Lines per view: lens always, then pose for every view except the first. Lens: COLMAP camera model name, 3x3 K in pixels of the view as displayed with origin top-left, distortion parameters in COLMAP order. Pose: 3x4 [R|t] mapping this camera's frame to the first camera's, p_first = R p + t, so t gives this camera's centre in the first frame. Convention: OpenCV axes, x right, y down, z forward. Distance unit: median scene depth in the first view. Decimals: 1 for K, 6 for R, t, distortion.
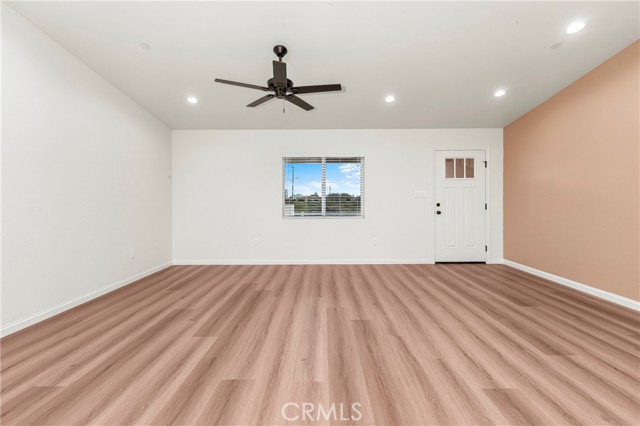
lens RADIAL K [[269.7, 0, 326.5], [0, 269.7, 213.2], [0, 0, 1]] dist [0.001861, 0.000445]
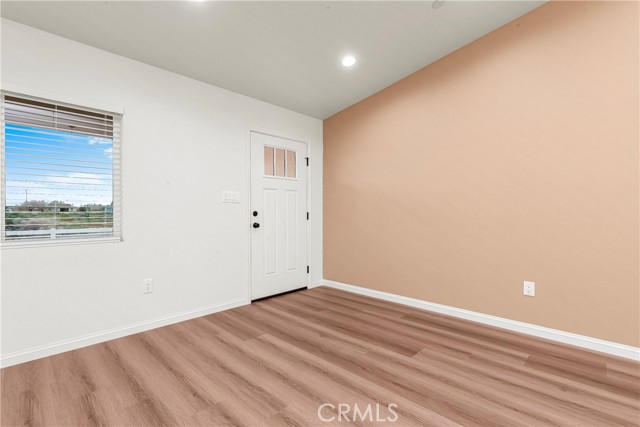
lens RADIAL K [[292.6, 0, 320.0], [0, 292.6, 213.5], [0, 0, 1]] dist [0.003596, 0.000304]
pose [[0.697924, -0.000041, 0.716172, 0.010166], [0.029195, 0.999170, -0.028393, -0.006187], [-0.715577, 0.040725, 0.697346, 0.391647]]
